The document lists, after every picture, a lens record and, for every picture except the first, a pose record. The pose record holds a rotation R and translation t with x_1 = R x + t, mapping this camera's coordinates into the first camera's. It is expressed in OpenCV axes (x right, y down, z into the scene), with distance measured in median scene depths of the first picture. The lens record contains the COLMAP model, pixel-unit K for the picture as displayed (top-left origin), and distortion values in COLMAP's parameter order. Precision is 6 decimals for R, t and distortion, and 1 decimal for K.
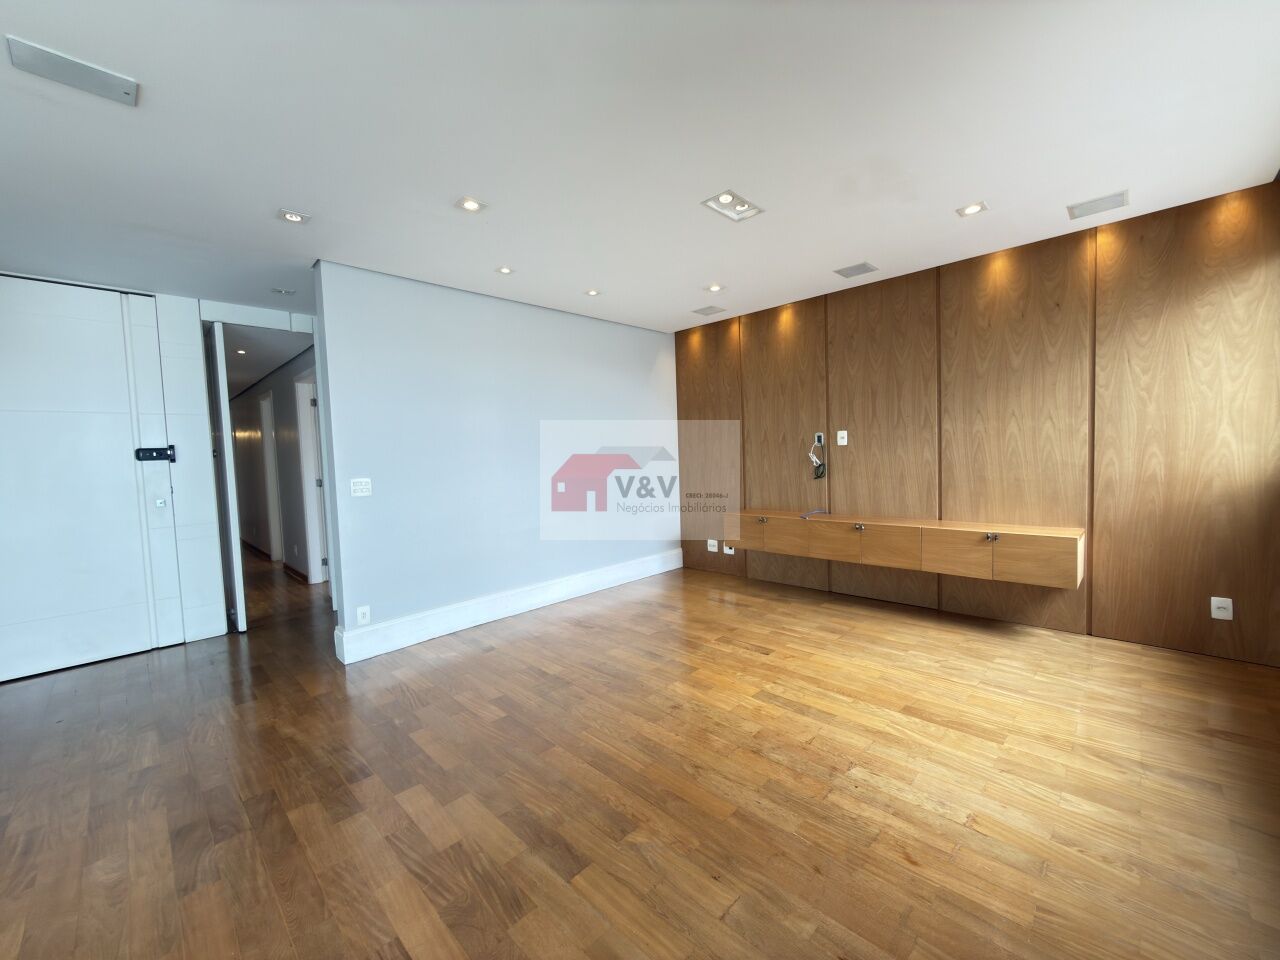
lens RADIAL K [[510.4, 0, 640.0], [0, 510.4, 479.8], [0, 0, 1]] dist [0.000330, 0.000217]
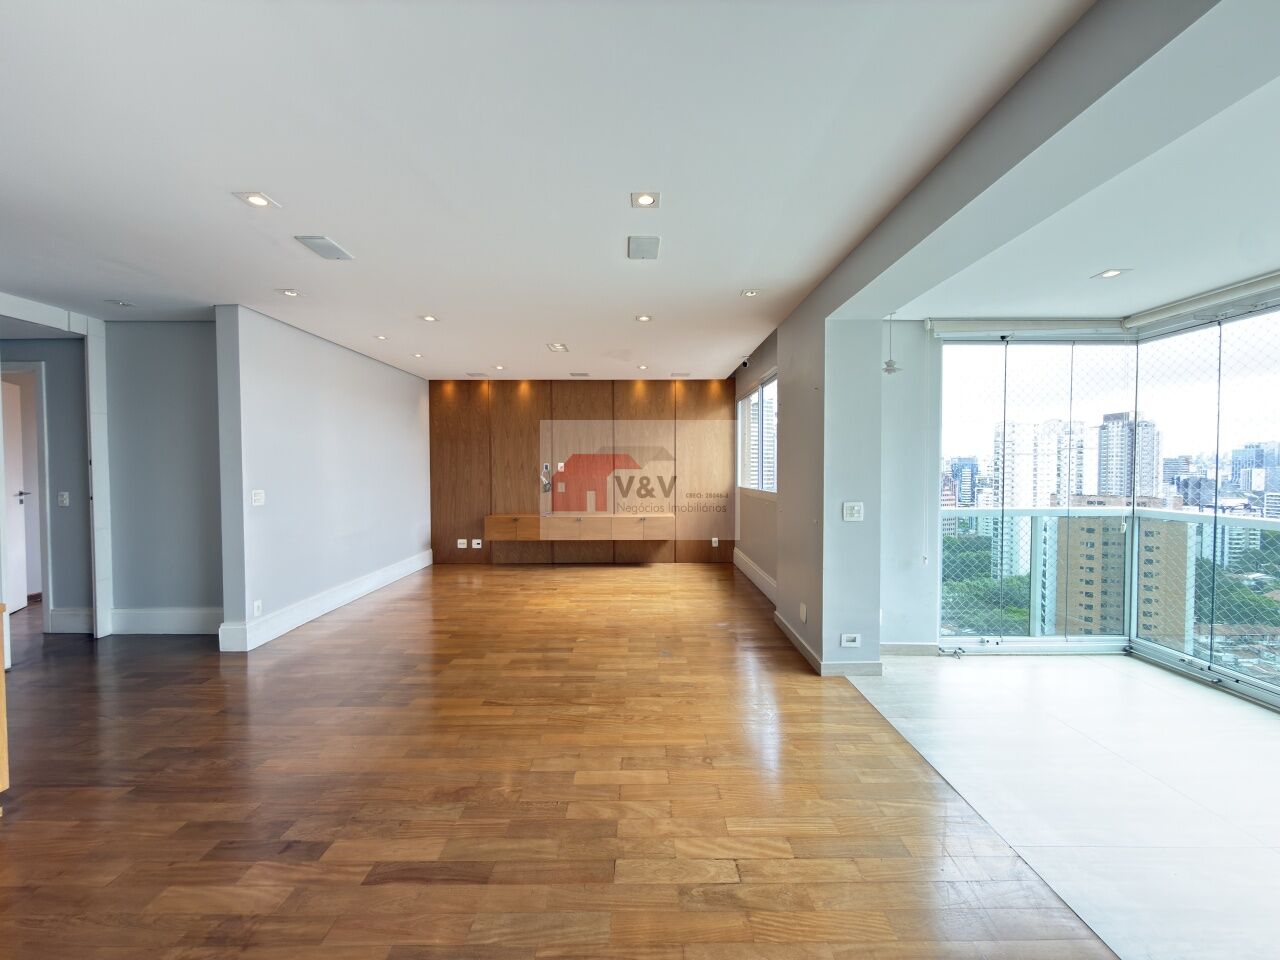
lens RADIAL K [[510.4, 0, 639.1], [0, 510.4, 480.9], [0, 0, 1]] dist [0.000330, 0.000217]
pose [[0.711616, 0.013899, 0.702431, -0.672173], [0.015711, 0.999239, -0.035688, 0.028969], [-0.702393, 0.036432, 0.710857, -0.400102]]
